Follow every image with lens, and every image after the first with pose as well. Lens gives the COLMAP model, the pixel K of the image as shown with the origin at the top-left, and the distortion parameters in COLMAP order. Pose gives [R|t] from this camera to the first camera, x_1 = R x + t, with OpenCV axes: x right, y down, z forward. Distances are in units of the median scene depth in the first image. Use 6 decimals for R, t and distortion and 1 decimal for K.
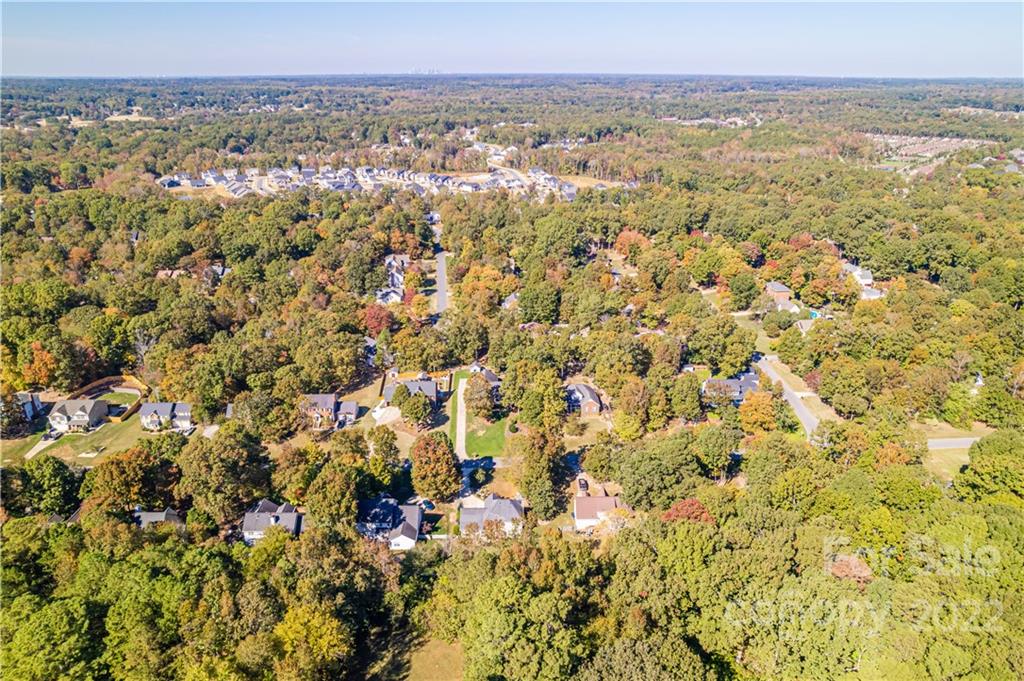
lens RADIAL K [[657.7, 0, 512.0], [0, 657.7, 340.5], [0, 0, 1]] dist [-0.070582, 0.062405]
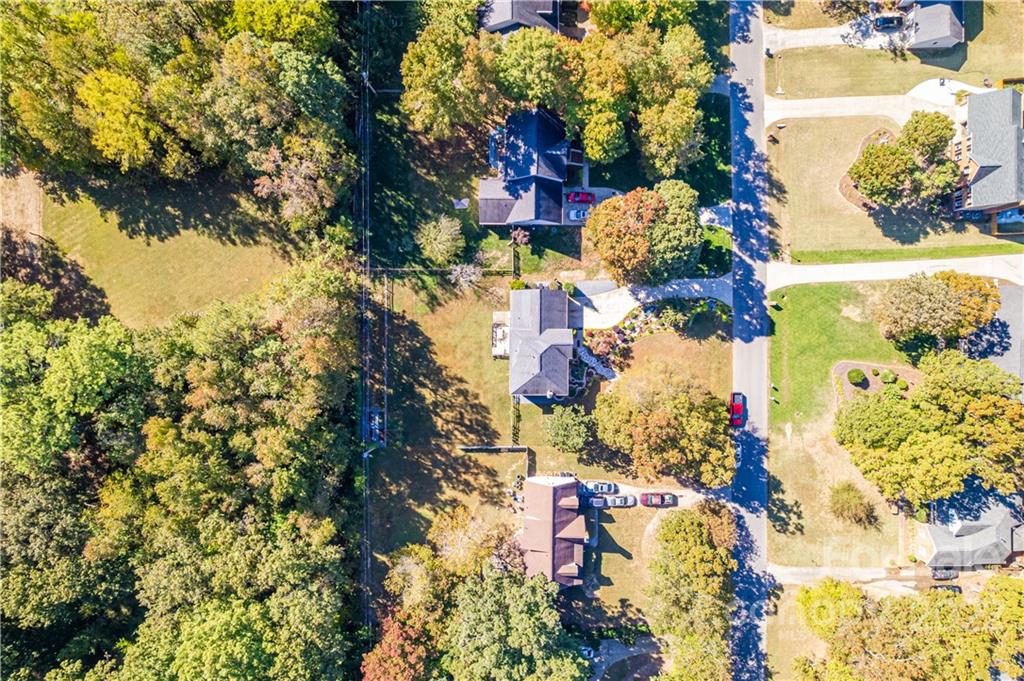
lens RADIAL K [[657.7, 0, 512.0], [0, 657.7, 340.5], [0, 0, 1]] dist [-0.070582, 0.062405]
pose [[-0.006905, 0.999866, 0.014848, -0.041349], [-0.387652, -0.016364, 0.921661, -0.286919], [0.921780, 0.000609, 0.387713, 0.760705]]
